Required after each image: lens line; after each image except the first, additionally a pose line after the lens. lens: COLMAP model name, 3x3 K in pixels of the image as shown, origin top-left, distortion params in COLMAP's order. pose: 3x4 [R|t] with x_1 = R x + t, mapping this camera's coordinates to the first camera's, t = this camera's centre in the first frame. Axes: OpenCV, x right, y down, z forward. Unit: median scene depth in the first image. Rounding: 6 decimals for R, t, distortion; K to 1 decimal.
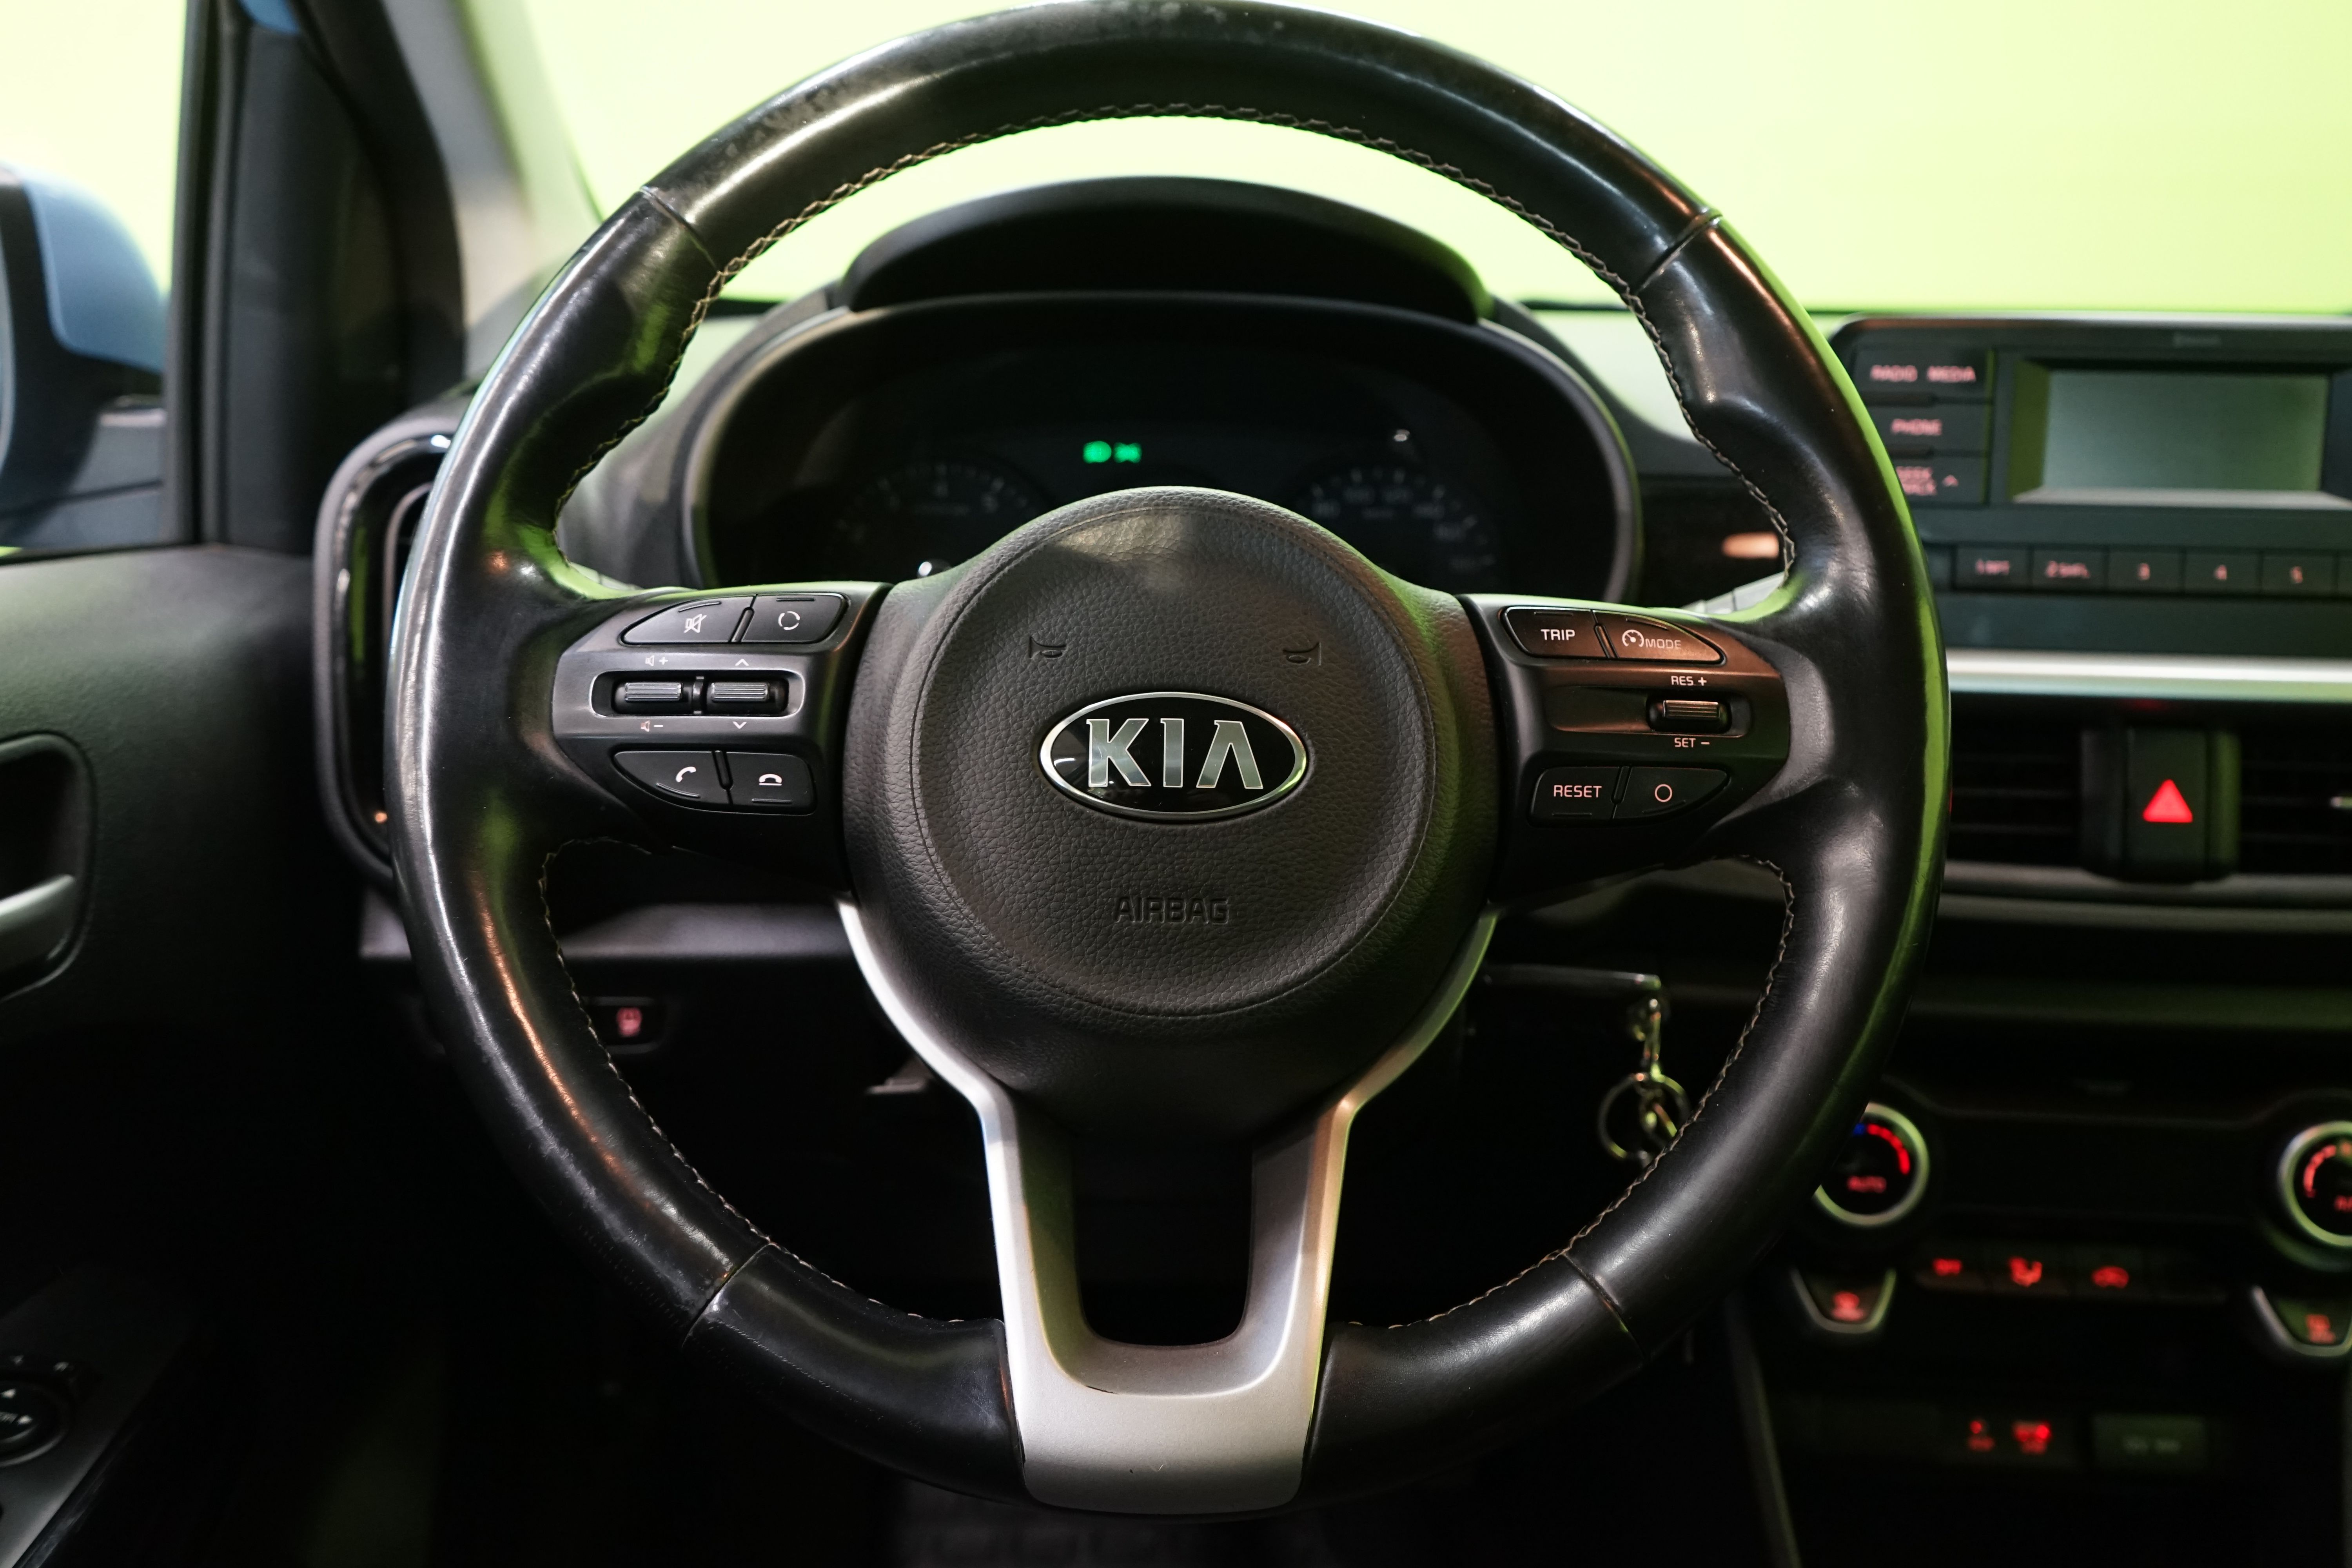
lens RADIAL K [[1901.7, 0, 1171.9], [0, 1901.7, 779.0], [0, 0, 1]] dist [-0.005628, -0.008996]
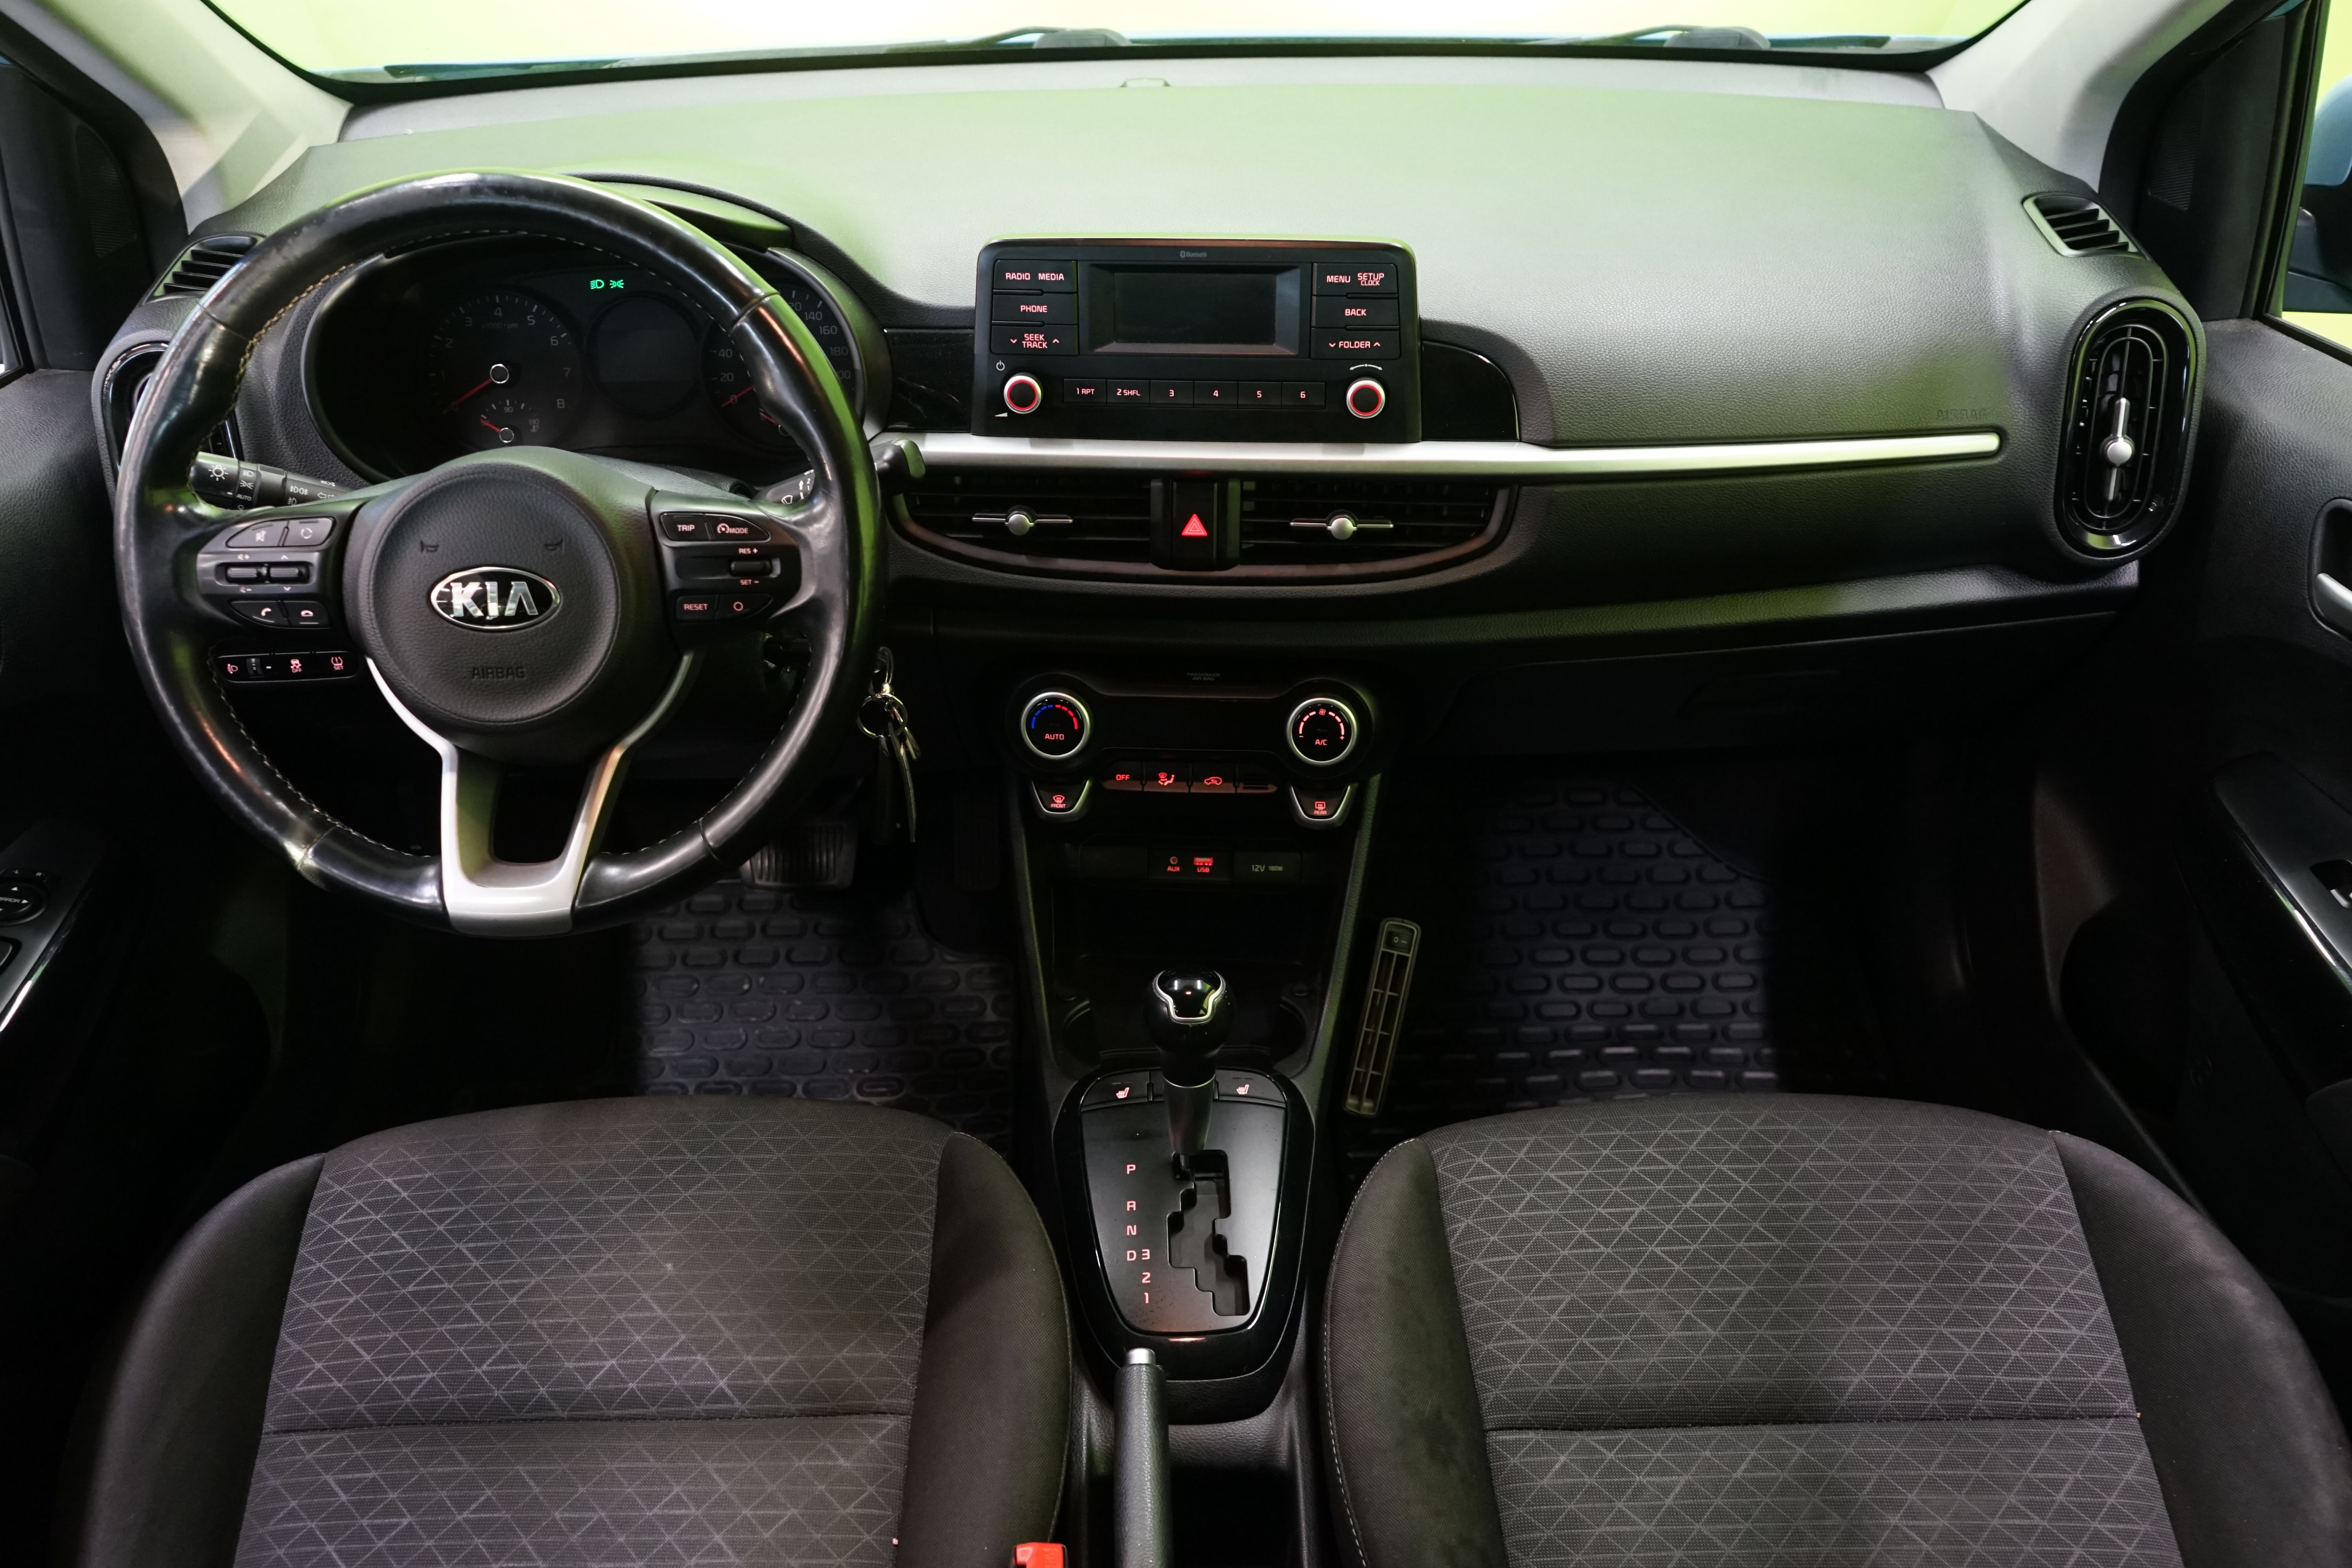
lens RADIAL K [[1901.7, 0, 1171.9], [0, 1901.7, 779.0], [0, 0, 1]] dist [-0.005628, -0.008996]
pose [[0.999658, -0.025248, -0.006769, 0.737146], [0.026097, 0.949270, 0.313376, -0.448999], [-0.001487, -0.313446, 0.949605, -1.024761]]
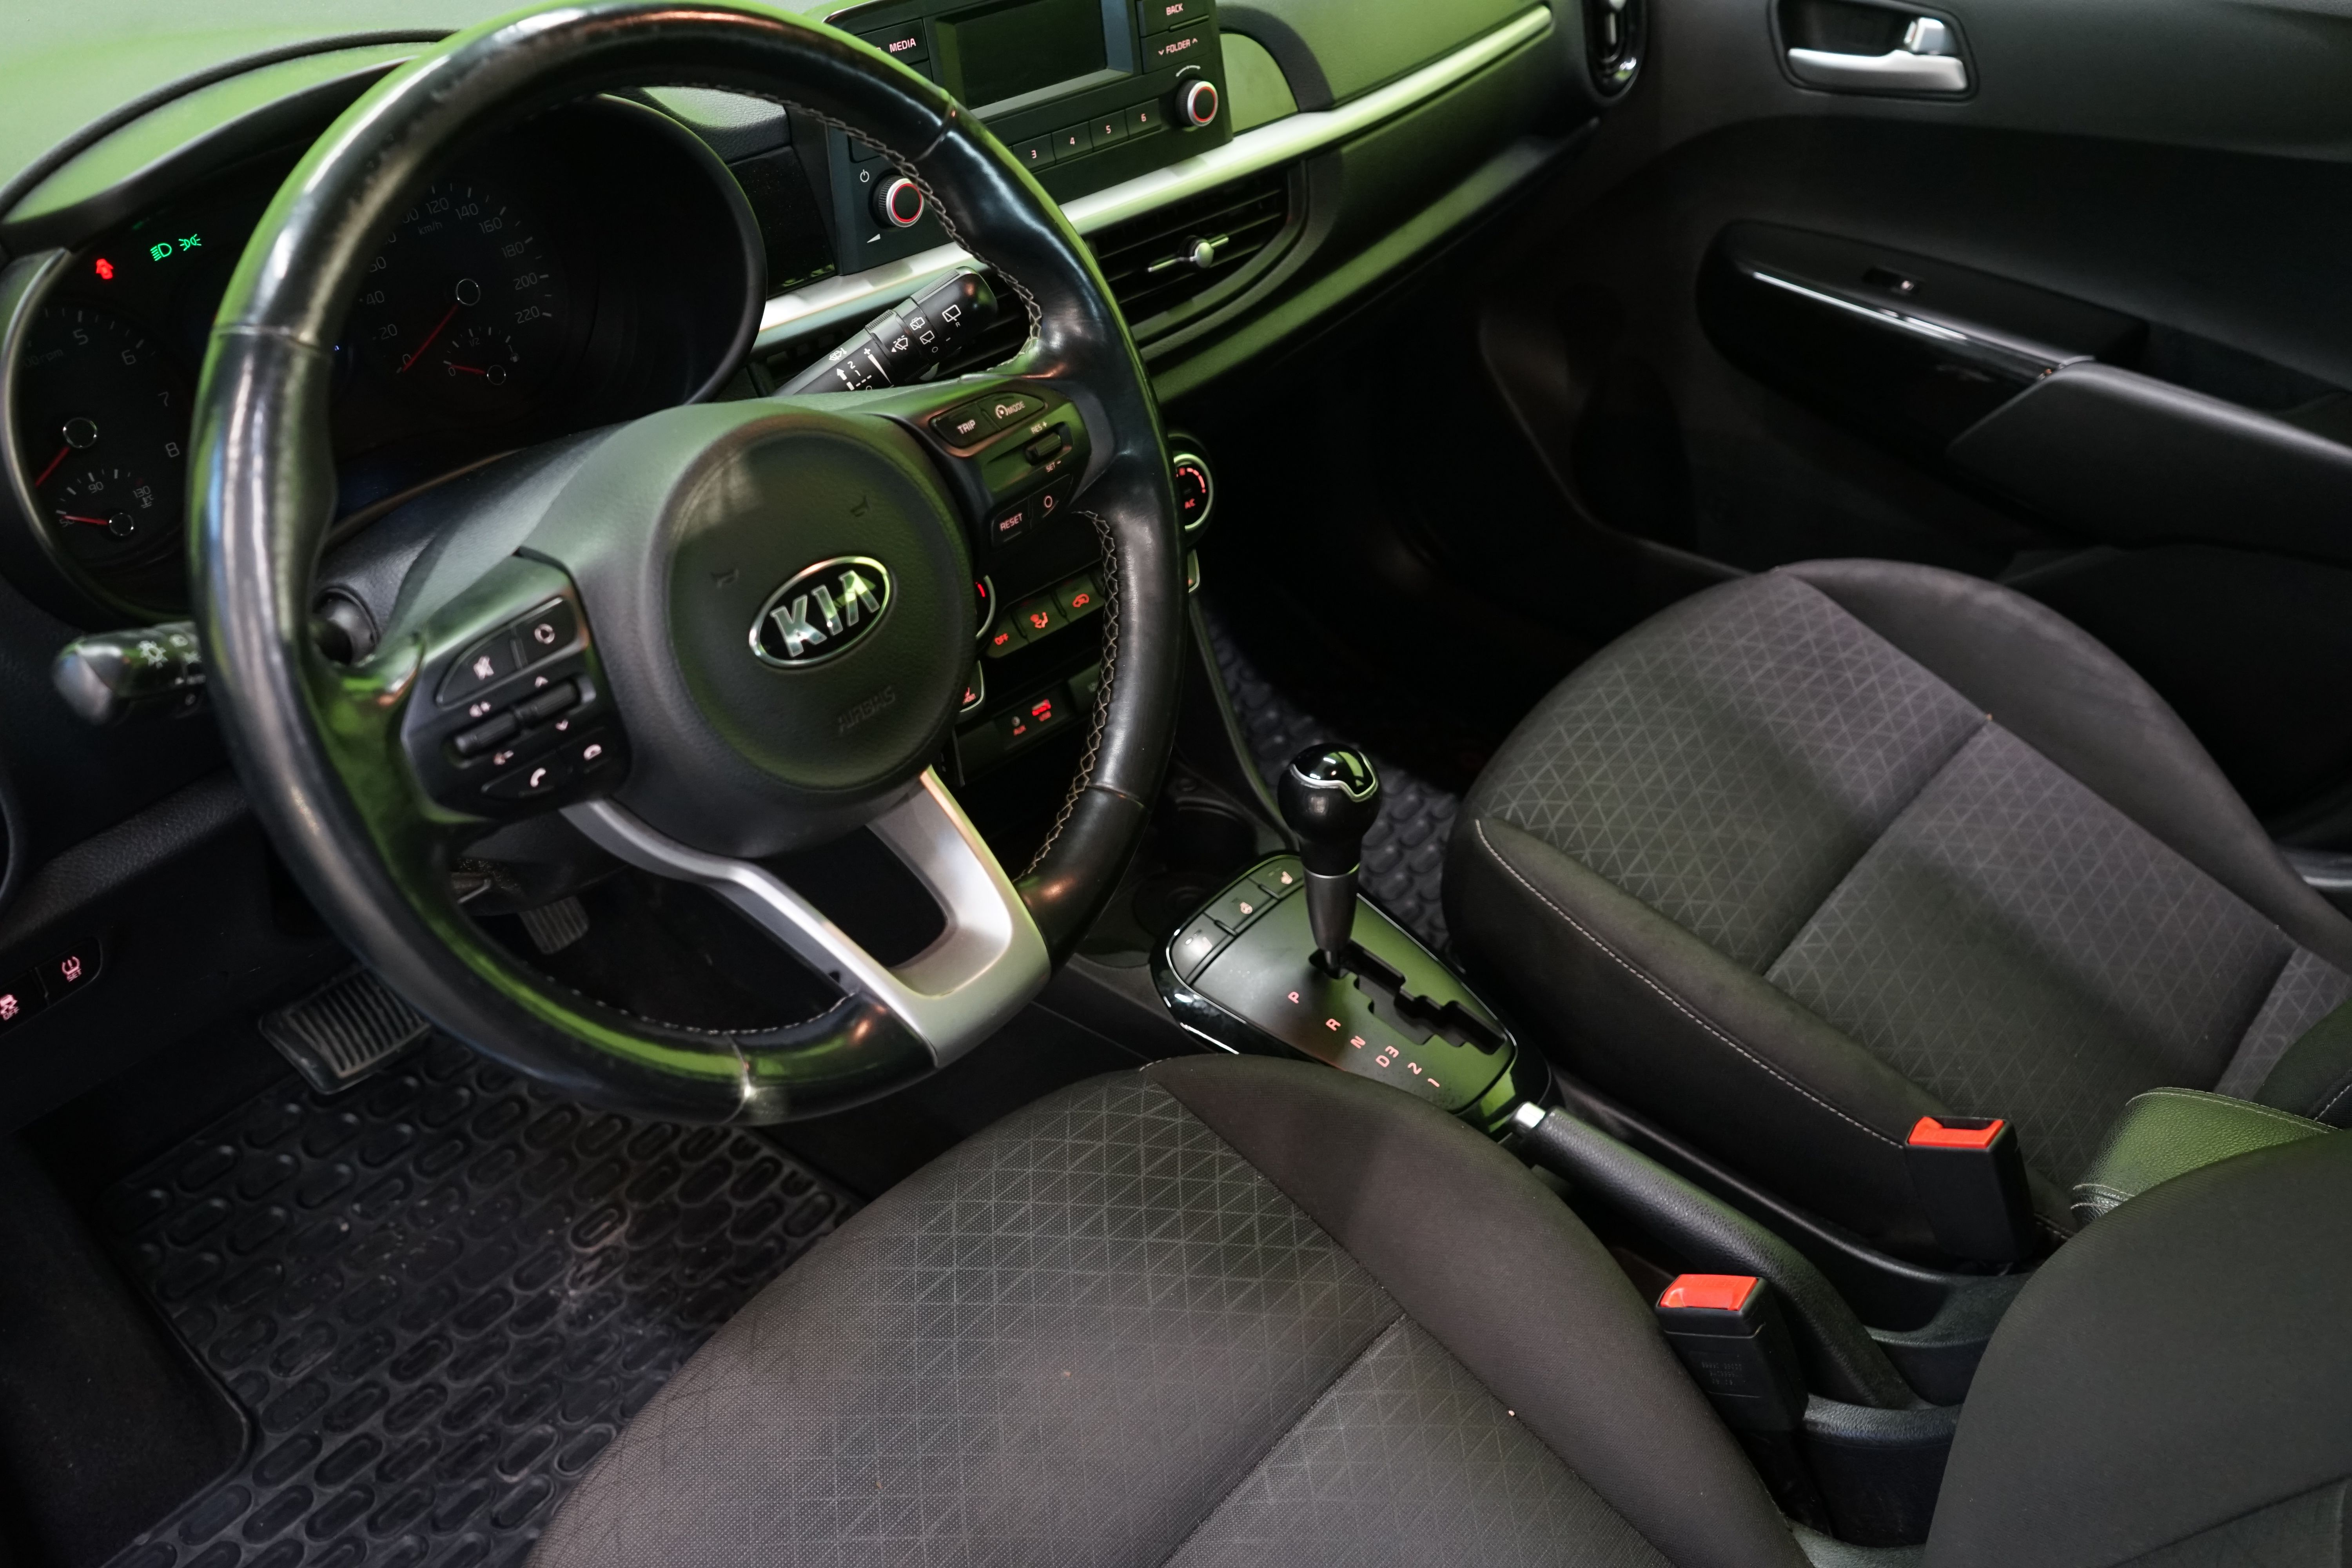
lens RADIAL K [[2013.8, 0, 1179.3], [0, 2013.8, 769.2], [0, 0, 1]] dist [0.013011, 0.007378]
pose [[0.643784, -0.462408, 0.609689, -0.797333], [0.191680, 0.868812, 0.456536, -0.543187], [-0.740811, -0.177046, 0.647962, -0.211711]]
